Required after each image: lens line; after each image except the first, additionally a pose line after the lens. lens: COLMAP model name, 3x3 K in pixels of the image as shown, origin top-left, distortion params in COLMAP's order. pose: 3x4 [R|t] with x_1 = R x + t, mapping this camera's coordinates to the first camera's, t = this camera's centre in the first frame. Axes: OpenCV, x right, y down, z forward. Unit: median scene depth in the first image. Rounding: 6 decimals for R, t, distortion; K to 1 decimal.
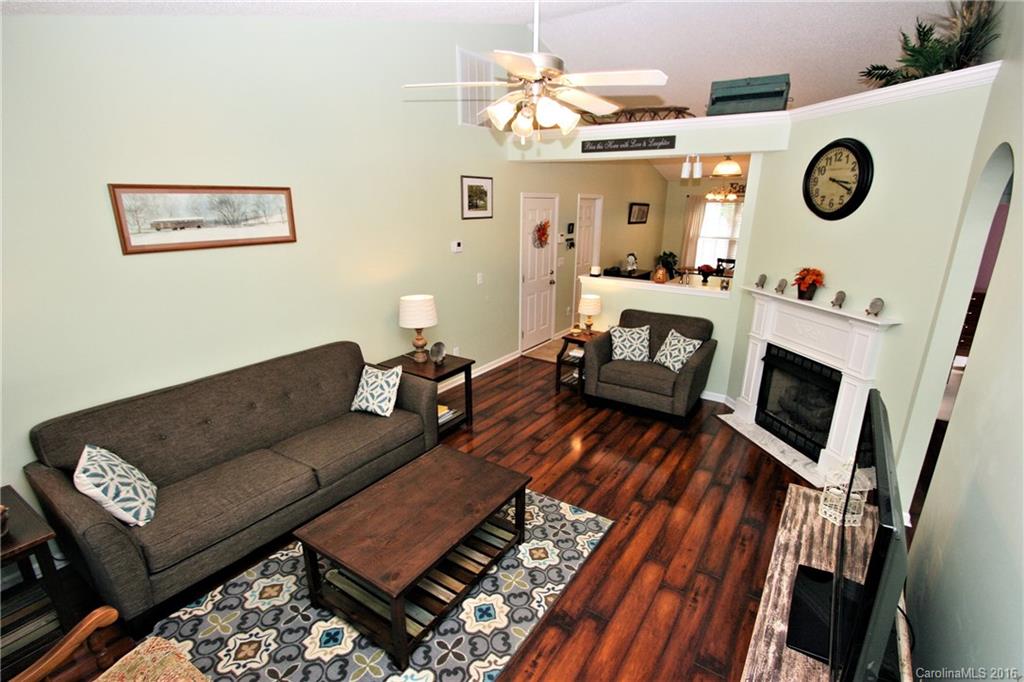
lens RADIAL K [[482.3, 0, 514.4], [0, 482.3, 350.1], [0, 0, 1]] dist [0.015838, -0.017823]
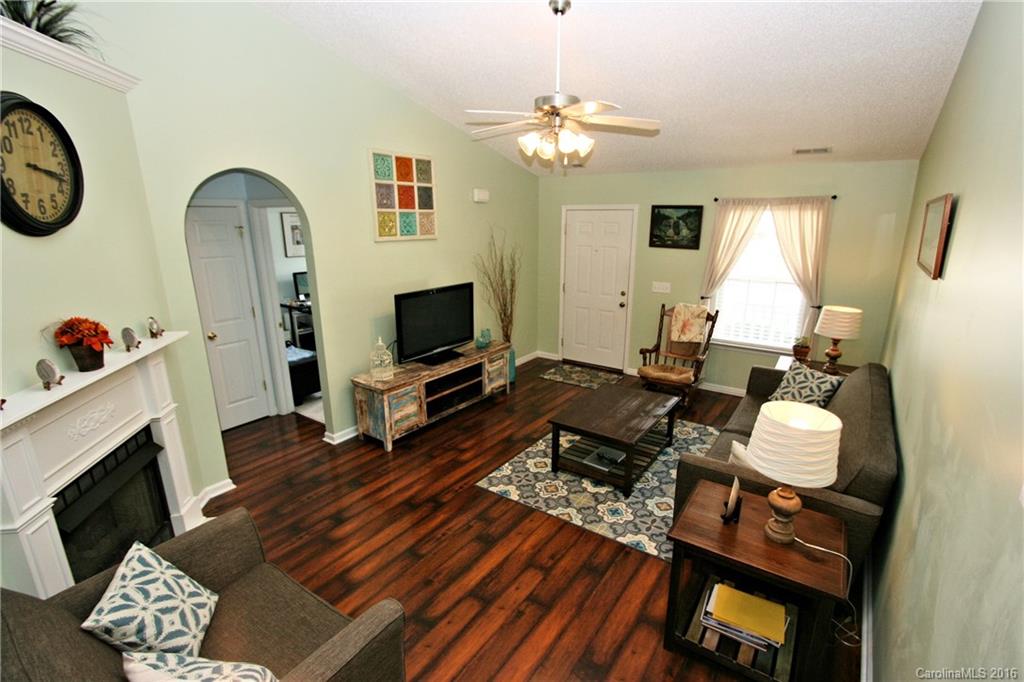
lens RADIAL K [[482.3, 0, 514.4], [0, 482.3, 350.1], [0, 0, 1]] dist [0.015838, -0.017823]
pose [[-0.999539, -0.019741, 0.023066, 0.085671], [-0.004234, 0.842948, 0.537978, -0.514624], [-0.030064, 0.537632, -0.842643, 1.702729]]
